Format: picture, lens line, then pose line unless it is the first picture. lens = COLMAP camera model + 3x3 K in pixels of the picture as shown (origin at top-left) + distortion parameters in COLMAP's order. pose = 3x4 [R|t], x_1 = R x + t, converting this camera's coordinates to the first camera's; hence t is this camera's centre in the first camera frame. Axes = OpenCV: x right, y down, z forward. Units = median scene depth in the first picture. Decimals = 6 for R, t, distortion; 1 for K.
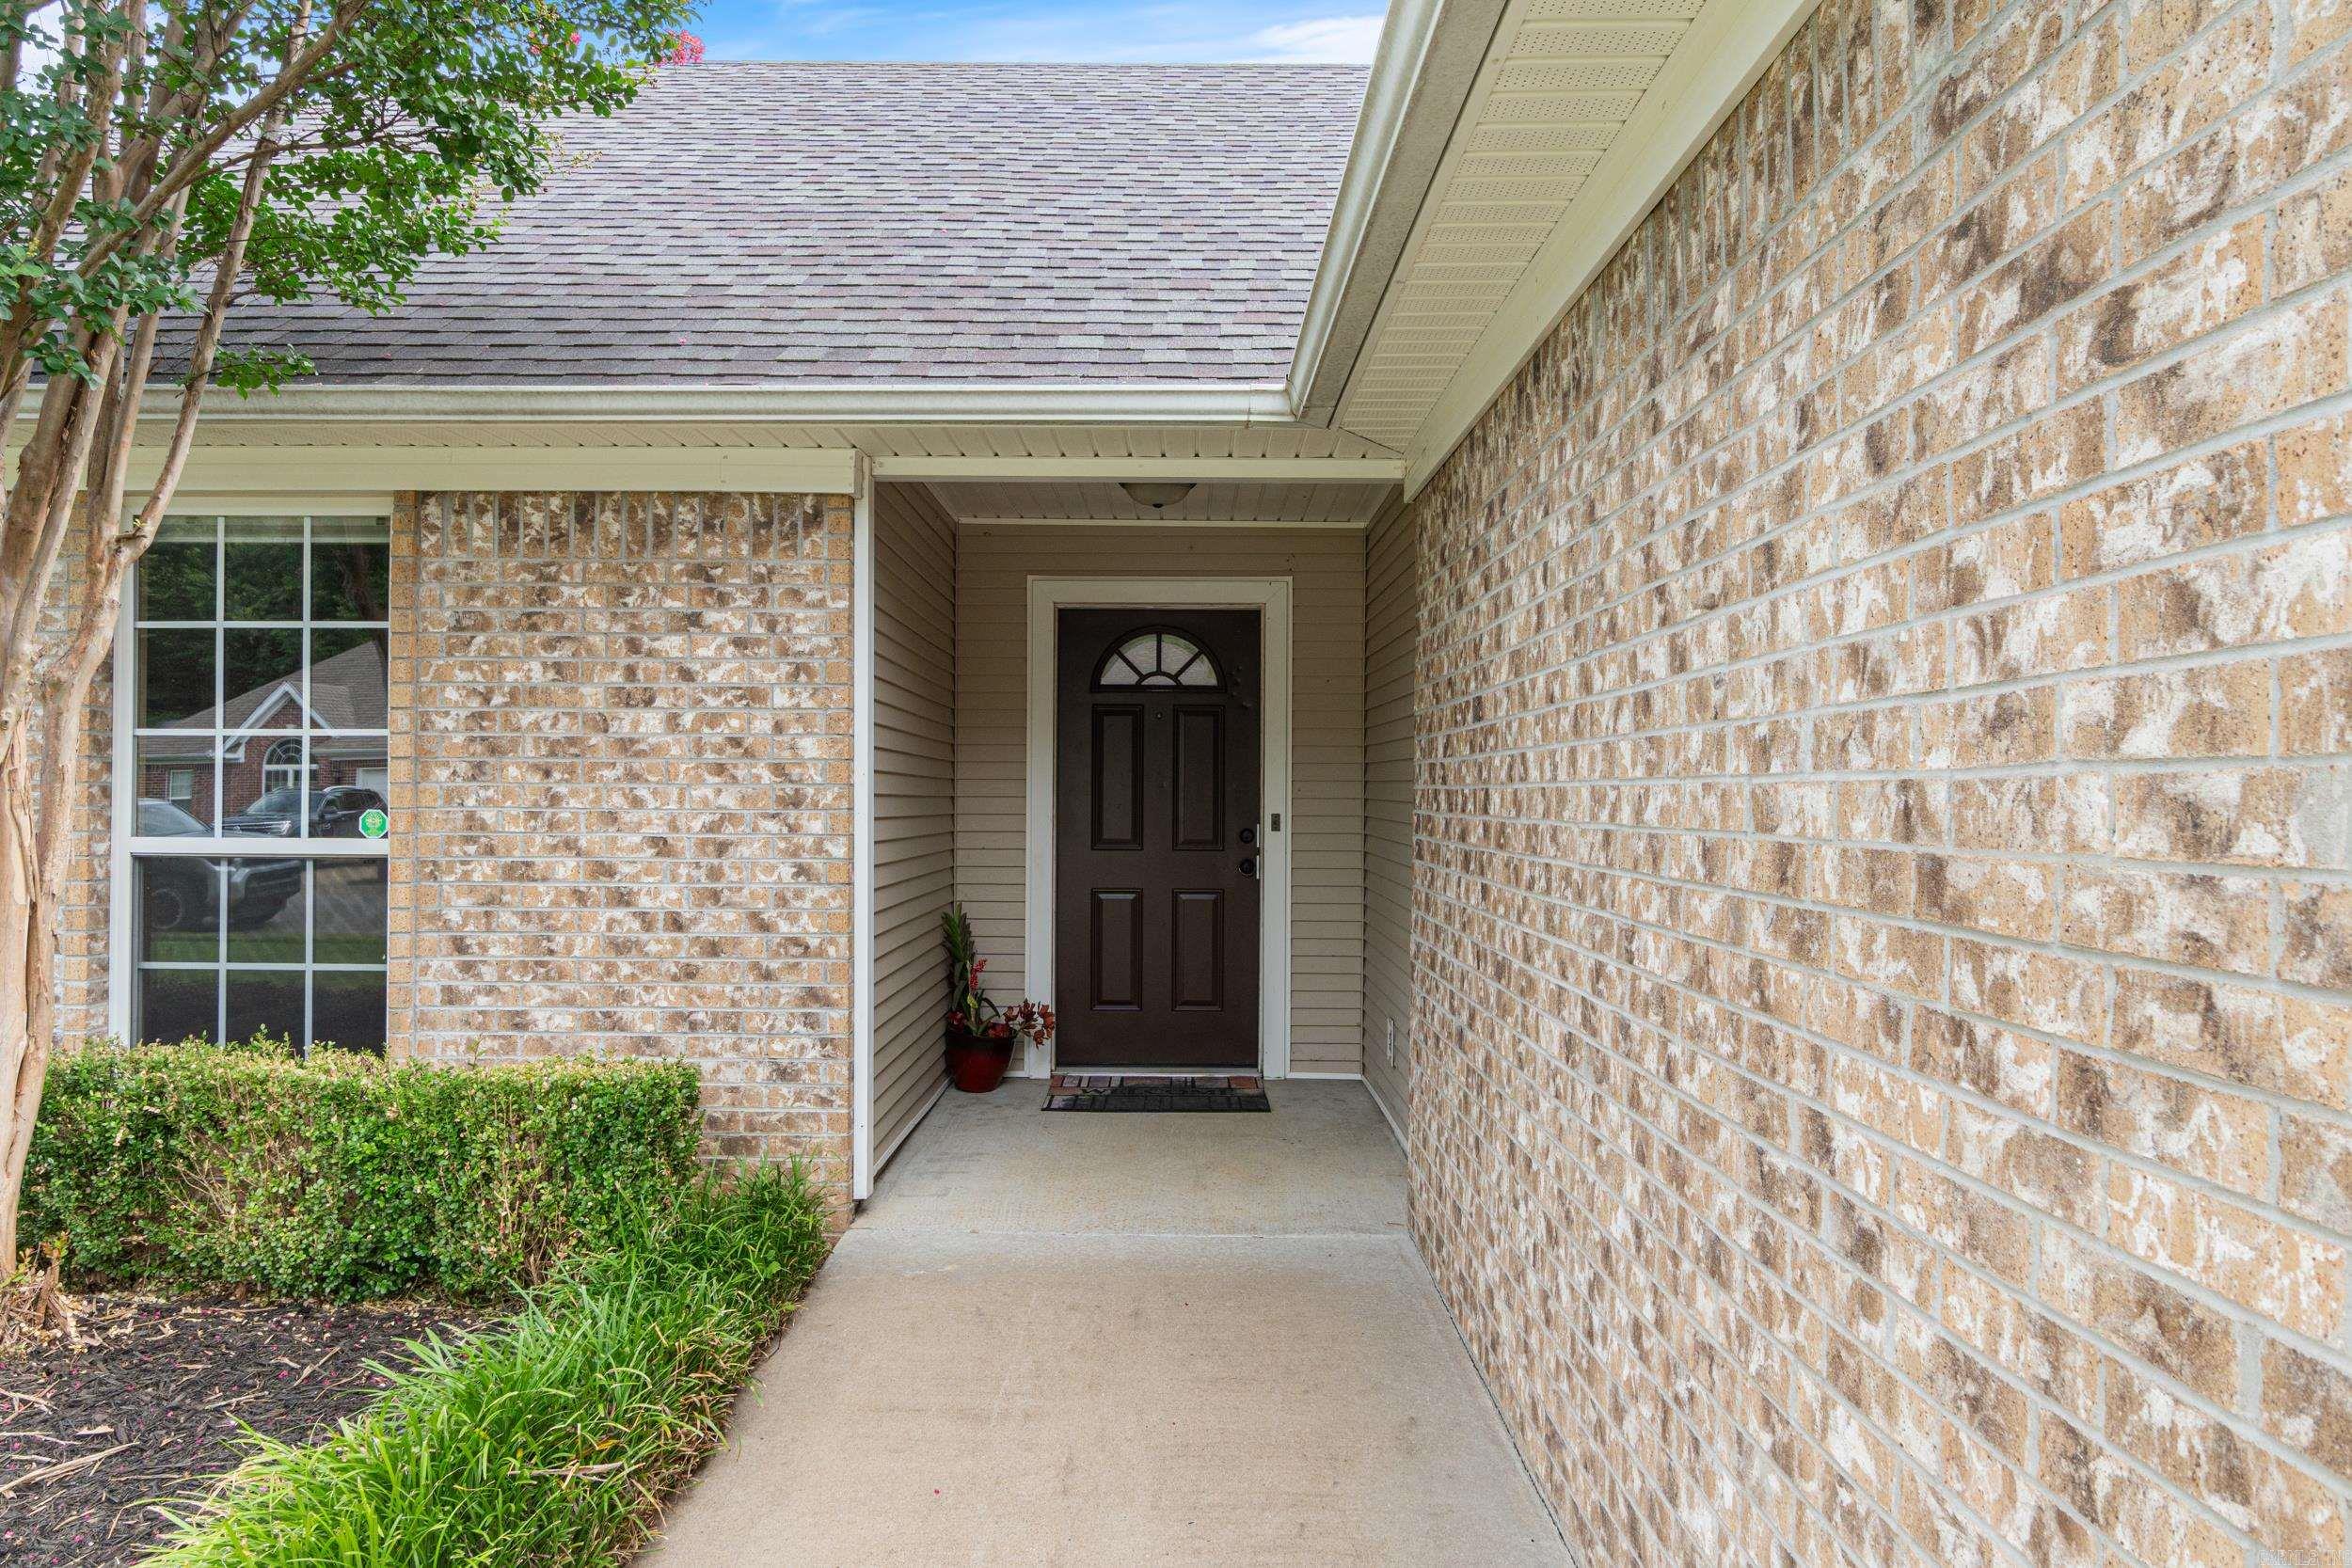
lens RADIAL K [[1513.4, 0, 1178.2], [0, 1513.4, 788.7], [0, 0, 1]] dist [0.003397, 0.001294]
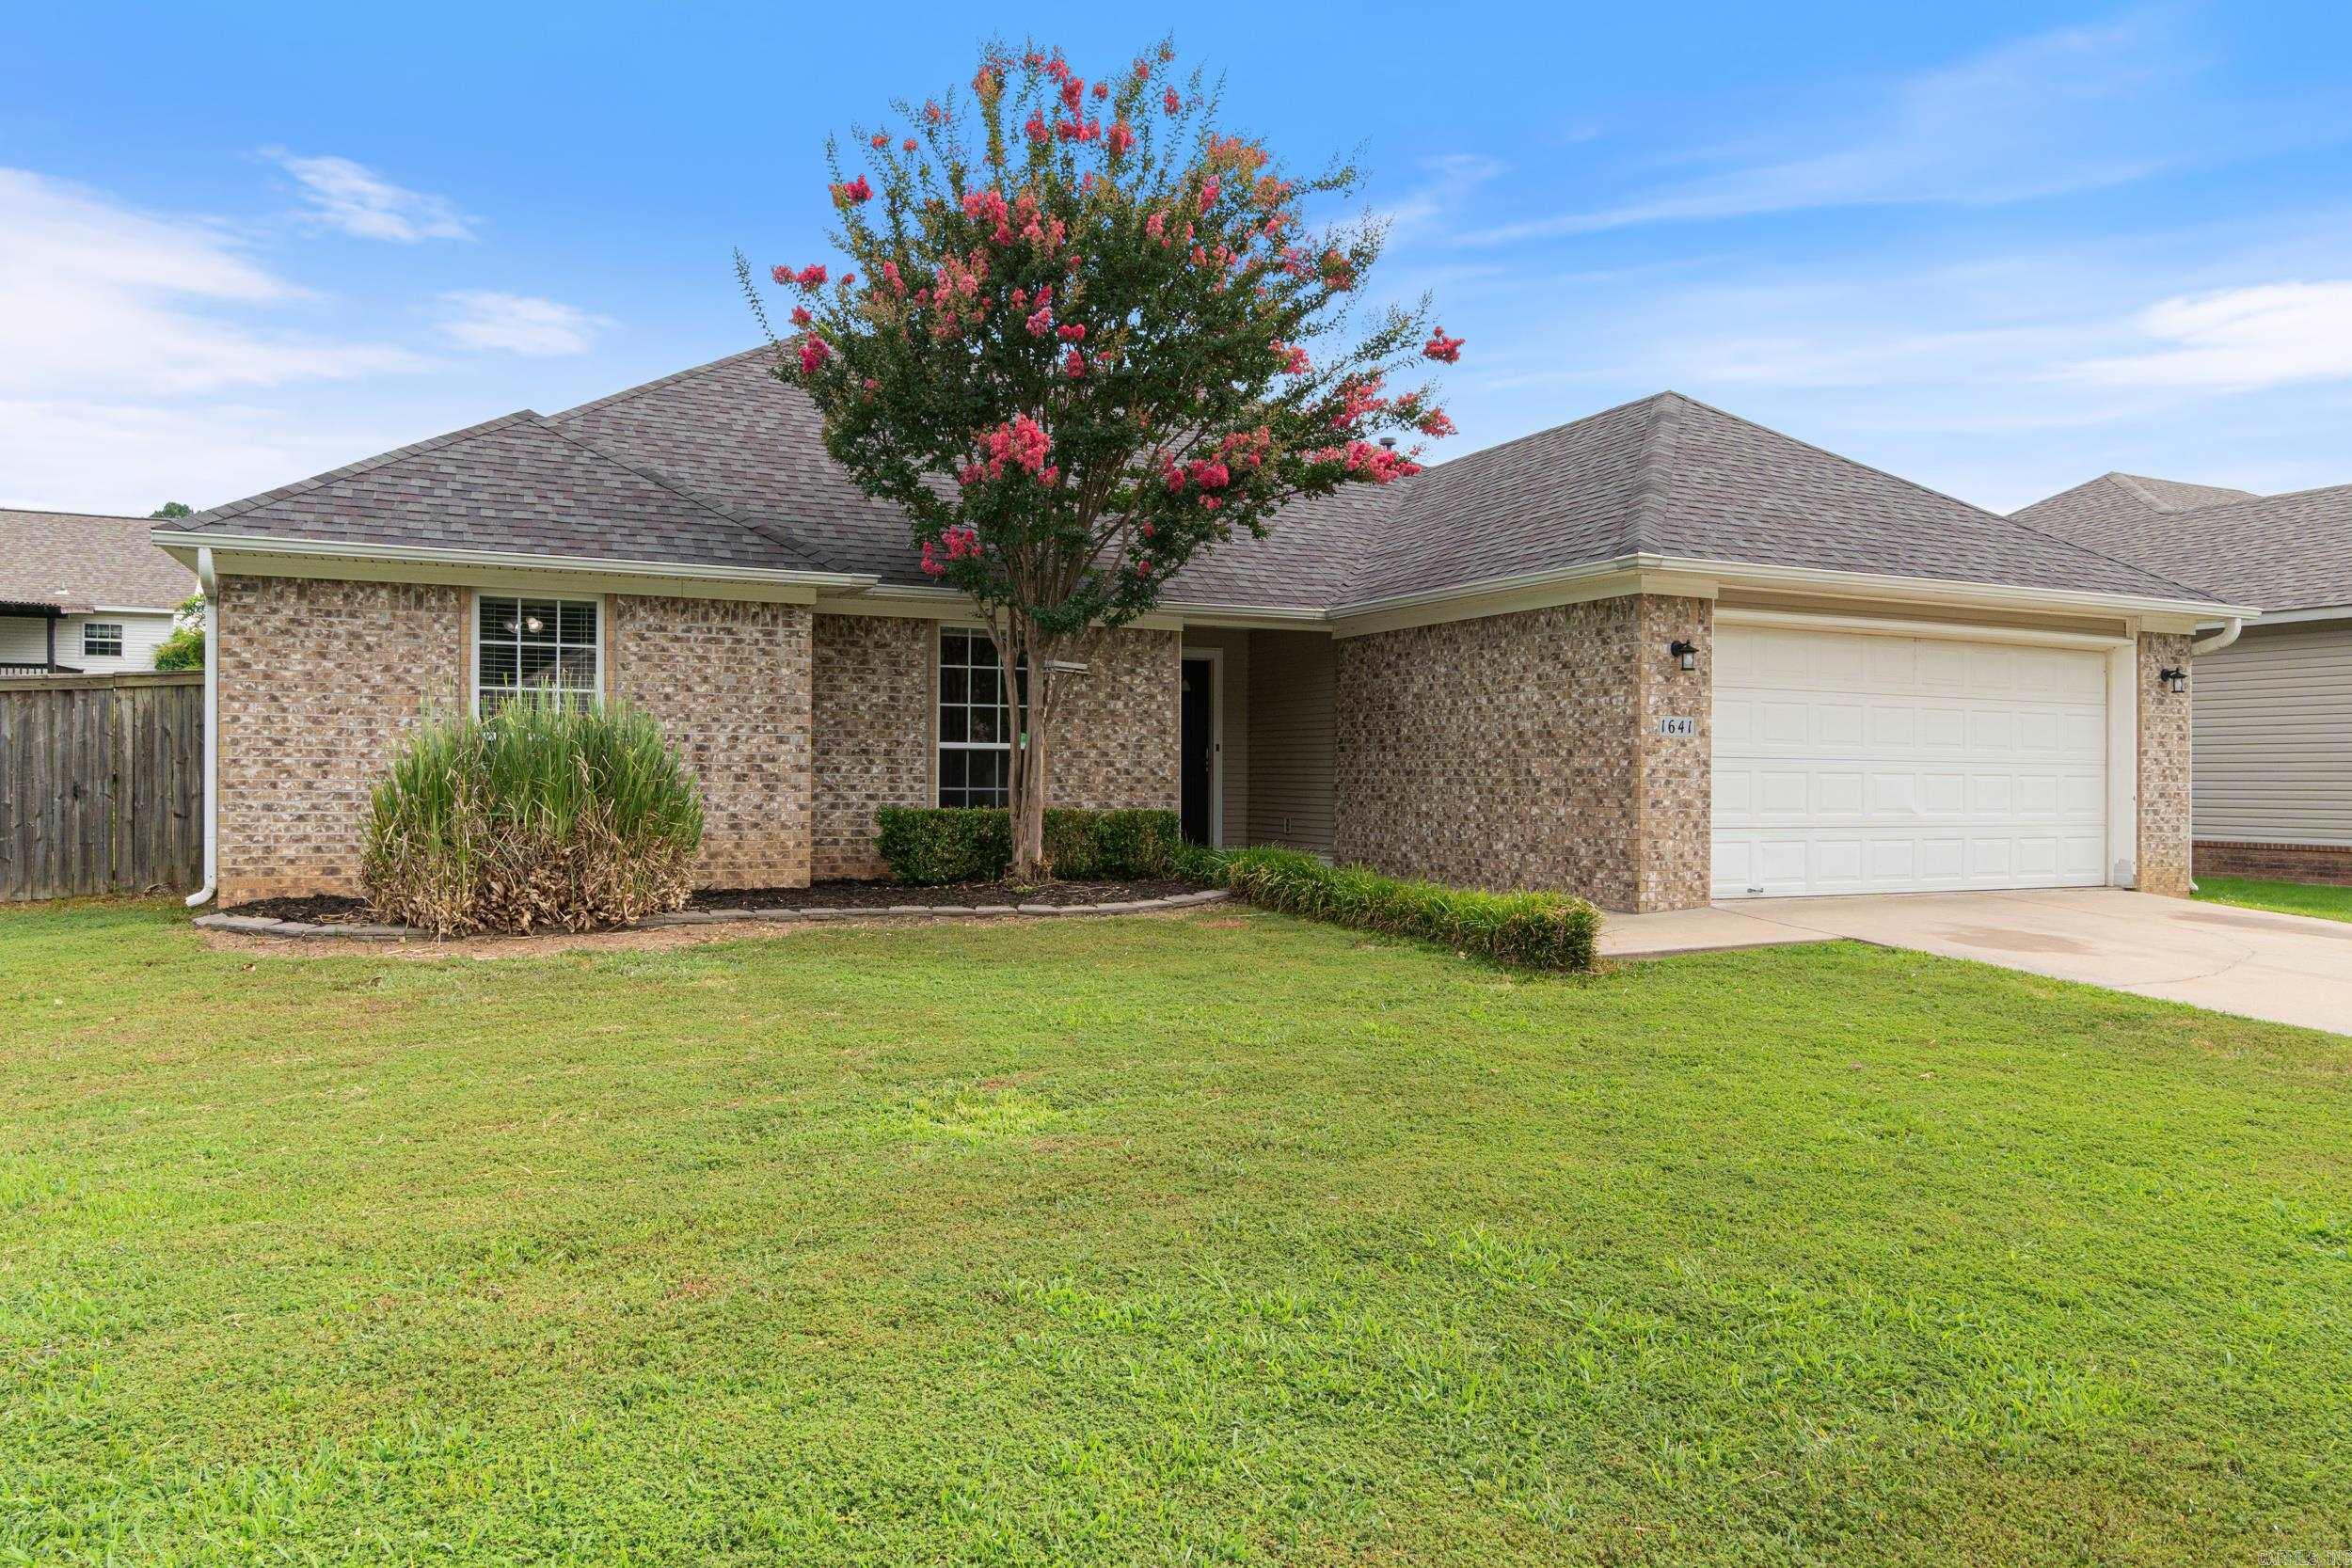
lens RADIAL K [[1513.4, 0, 1174.8], [0, 1513.4, 779.8], [0, 0, 1]] dist [0.003397, 0.001294]
pose [[0.906055, -0.001394, 0.423157, -1.515654], [-0.001953, 0.999970, 0.007476, 0.081228], [-0.423154, -0.007600, 0.906026, -1.755156]]
